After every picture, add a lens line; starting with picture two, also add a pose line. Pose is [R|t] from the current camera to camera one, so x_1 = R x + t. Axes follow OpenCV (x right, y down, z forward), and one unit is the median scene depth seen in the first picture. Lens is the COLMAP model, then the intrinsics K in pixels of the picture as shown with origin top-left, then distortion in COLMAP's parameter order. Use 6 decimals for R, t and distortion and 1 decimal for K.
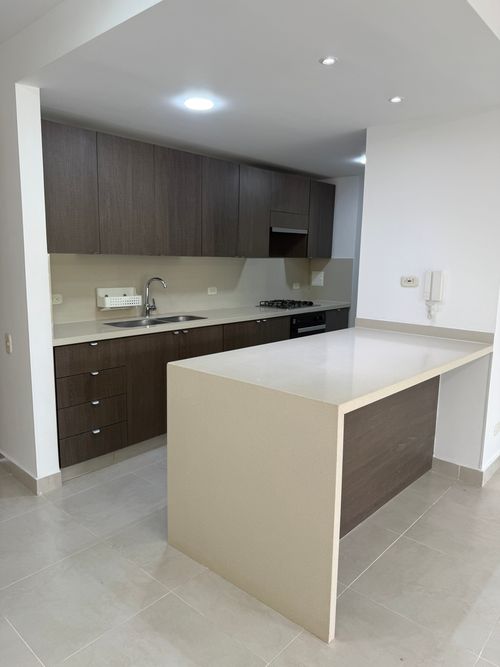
lens RADIAL K [[470.7, 0, 250.0], [0, 470.7, 333.5], [0, 0, 1]] dist [0.041366, -0.063651]
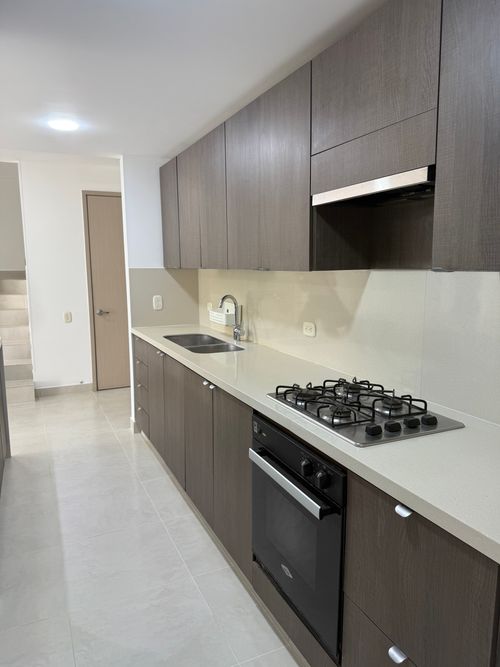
lens RADIAL K [[471.9, 0, 250.0], [0, 471.9, 333.5], [0, 0, 1]] dist [0.045287, -0.085170]
pose [[-0.386497, 0.115772, -0.914996, 0.715968], [-0.137246, 0.973824, 0.181189, -0.269029], [0.912022, 0.195609, -0.360491, 1.710046]]
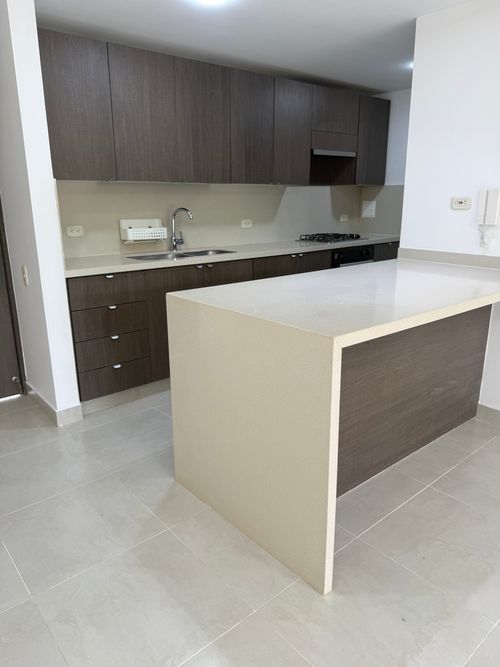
lens RADIAL K [[471.9, 0, 250.0], [0, 471.9, 333.5], [0, 0, 1]] dist [0.045287, -0.085170]
pose [[0.990989, 0.014385, -0.133170, 0.080484], [0.001580, 0.992893, 0.119004, 0.022828], [0.133935, -0.118142, 0.983923, 0.077515]]
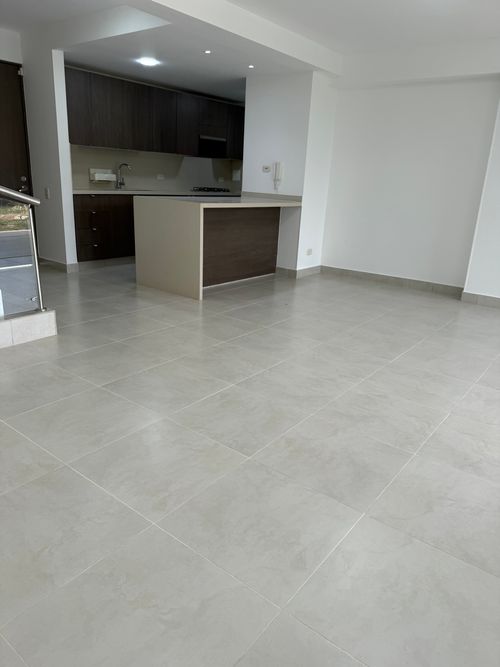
lens RADIAL K [[463.0, 0, 250.0], [0, 463.0, 333.5], [0, 0, 1]] dist [0.004330, -0.020606]
pose [[0.996369, 0.009647, 0.084593, 0.133603], [-0.024027, 0.985037, 0.170660, 0.224197], [-0.081681, -0.172072, 0.981692, -0.909300]]
